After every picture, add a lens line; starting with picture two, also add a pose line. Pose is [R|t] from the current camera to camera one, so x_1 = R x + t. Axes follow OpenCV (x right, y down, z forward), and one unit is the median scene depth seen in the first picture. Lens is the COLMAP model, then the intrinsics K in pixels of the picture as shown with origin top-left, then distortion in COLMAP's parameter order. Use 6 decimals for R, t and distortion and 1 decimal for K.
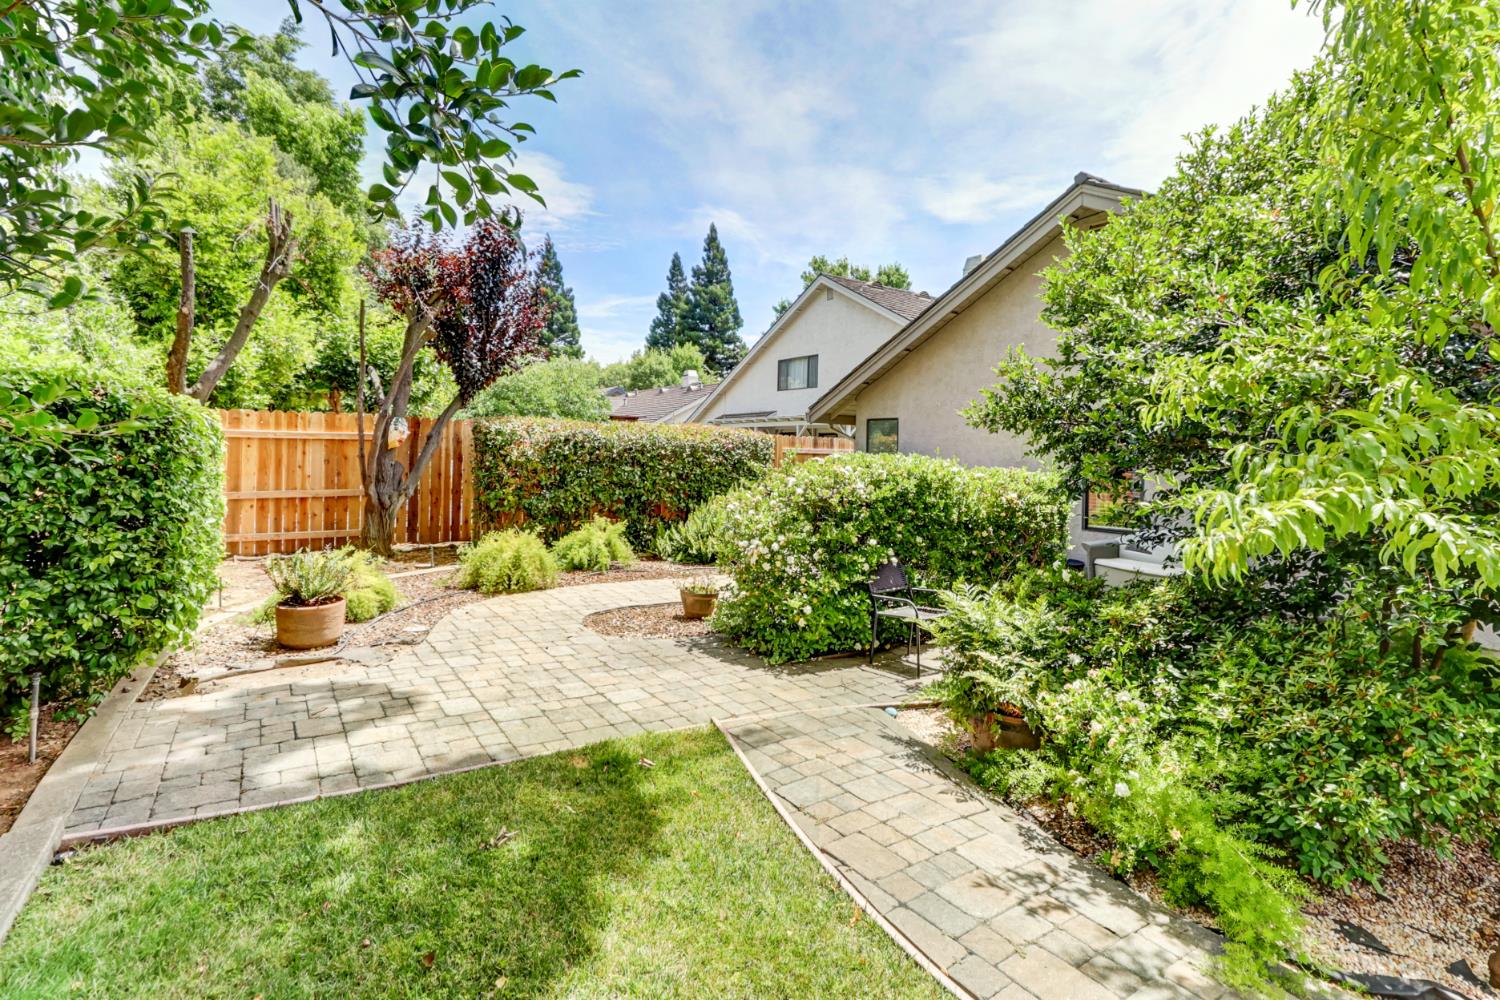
lens RADIAL K [[701.3, 0, 751.7], [0, 701.3, 445.3], [0, 0, 1]] dist [0.001955, 0.000016]
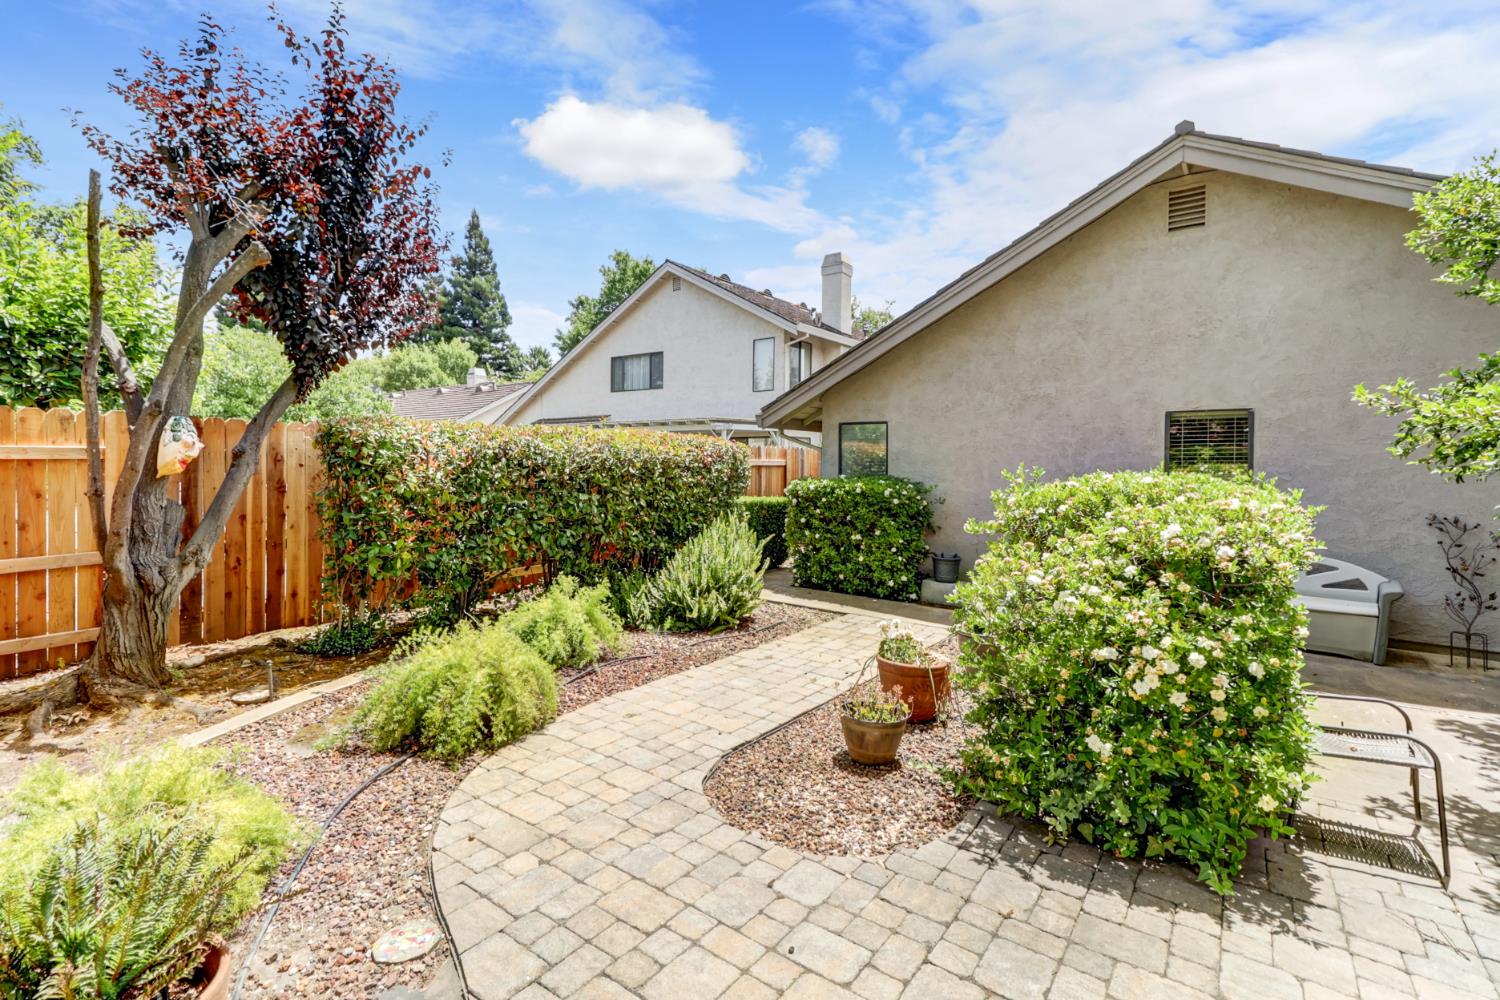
lens RADIAL K [[697.6, 0, 749.3], [0, 697.6, 463.4], [0, 0, 1]] dist [0.016715, 0.000104]
pose [[0.946378, -0.017160, 0.322606, -0.233169], [0.011389, 0.999740, 0.019769, -0.009121], [-0.322861, -0.015035, 0.946327, 0.314118]]
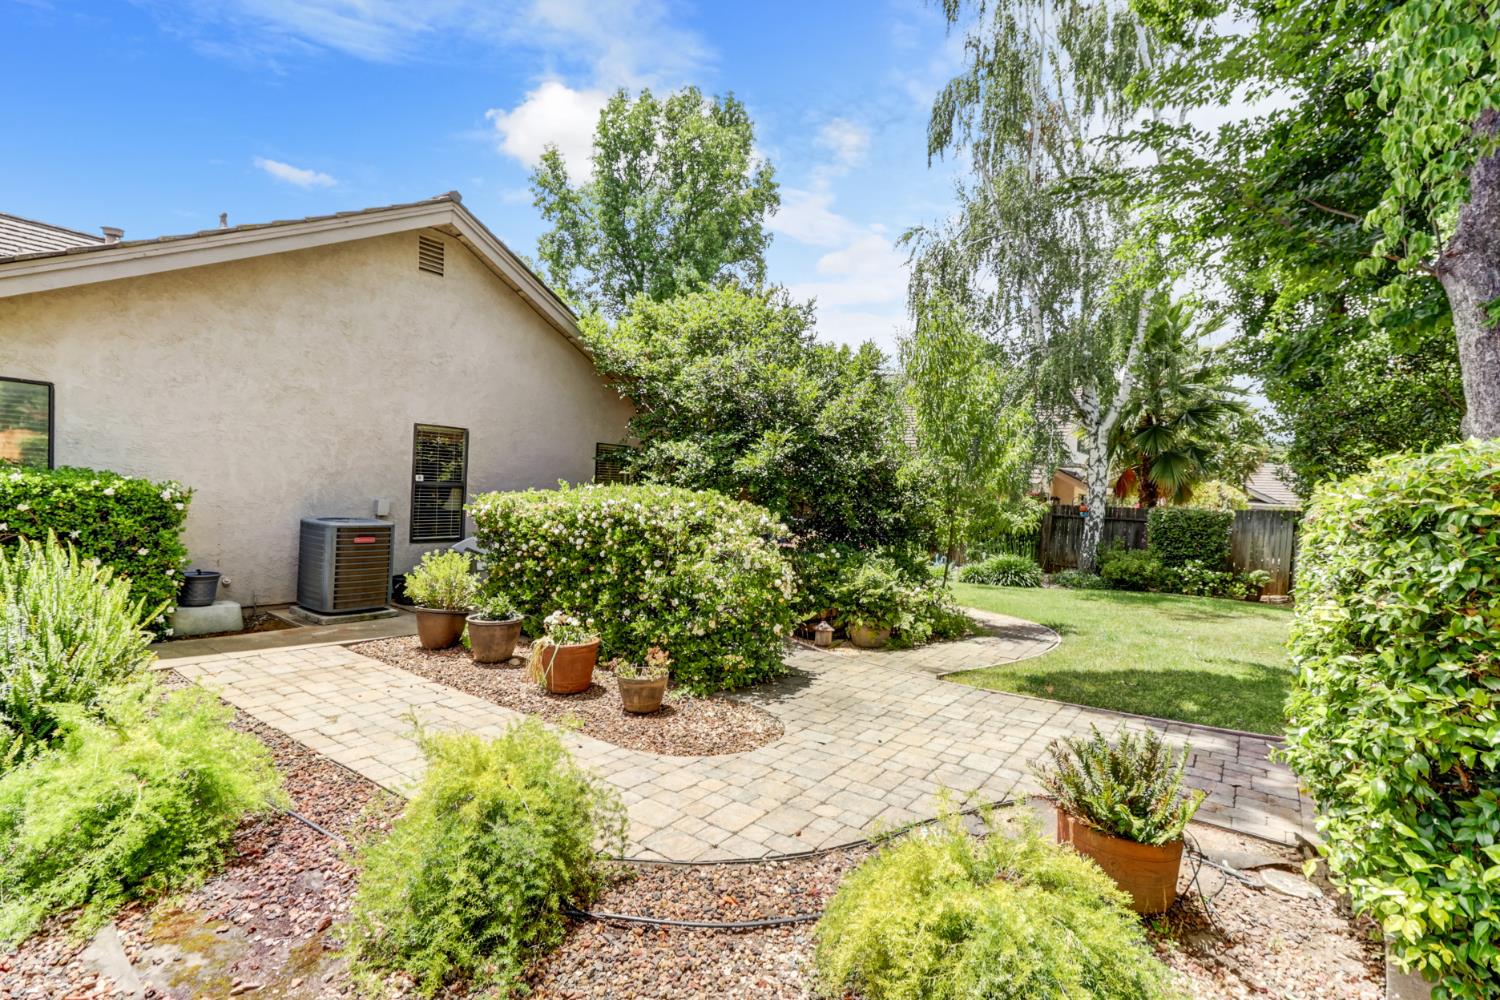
lens RADIAL K [[686.8, 0, 750.0], [0, 686.8, 500.0], [0, 0, 1]] dist [0.003534, -0.000376]
pose [[-0.323797, -0.059246, 0.944270, -0.519817], [-0.074394, 0.996542, 0.037015, -0.010761], [-0.943197, -0.058263, -0.327085, 0.740710]]
